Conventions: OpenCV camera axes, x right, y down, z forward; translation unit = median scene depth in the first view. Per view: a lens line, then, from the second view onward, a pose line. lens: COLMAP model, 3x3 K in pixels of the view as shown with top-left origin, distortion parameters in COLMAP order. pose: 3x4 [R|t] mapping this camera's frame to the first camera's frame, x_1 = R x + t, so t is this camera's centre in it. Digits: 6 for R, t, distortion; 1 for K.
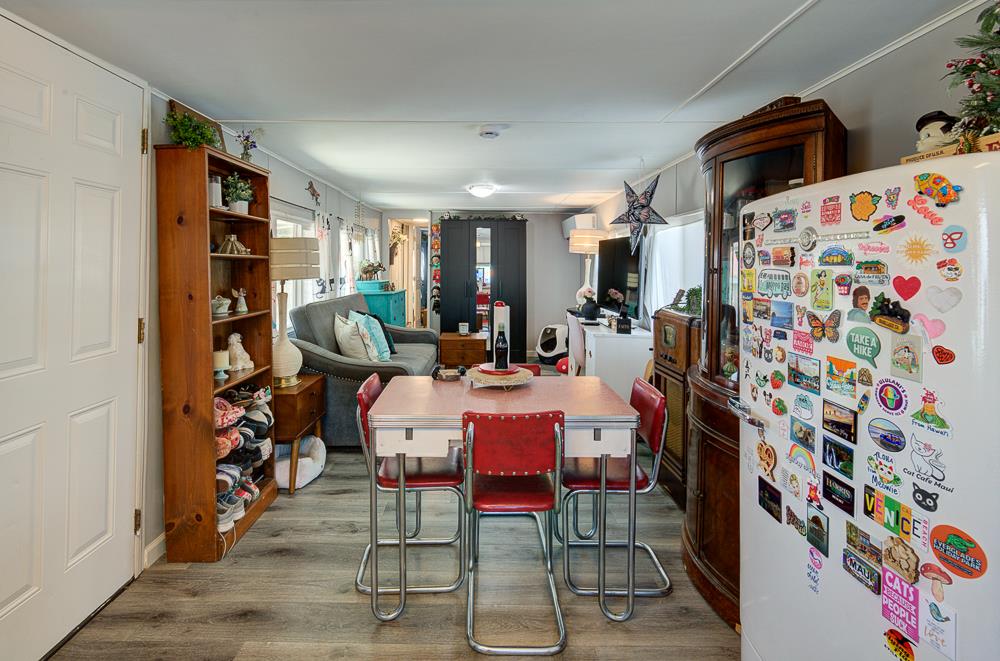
lens RADIAL K [[470.6, 0, 484.3], [0, 470.6, 264.0], [0, 0, 1]] dist [0.004723, -0.001203]
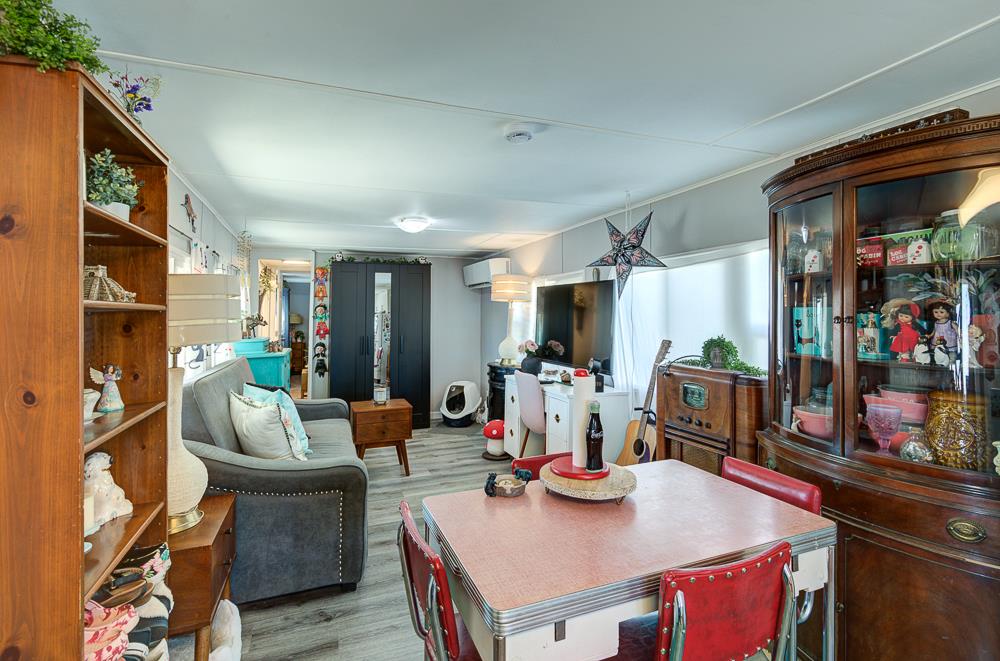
lens RADIAL K [[470.6, 0, 477.4], [0, 470.6, 293.6], [0, 0, 1]] dist [0.004723, -0.001203]
pose [[0.942810, 0.001384, 0.333329, -0.233662], [0.012690, 0.999117, -0.040042, -0.003065], [-0.333090, 0.041982, 0.941960, 0.272730]]
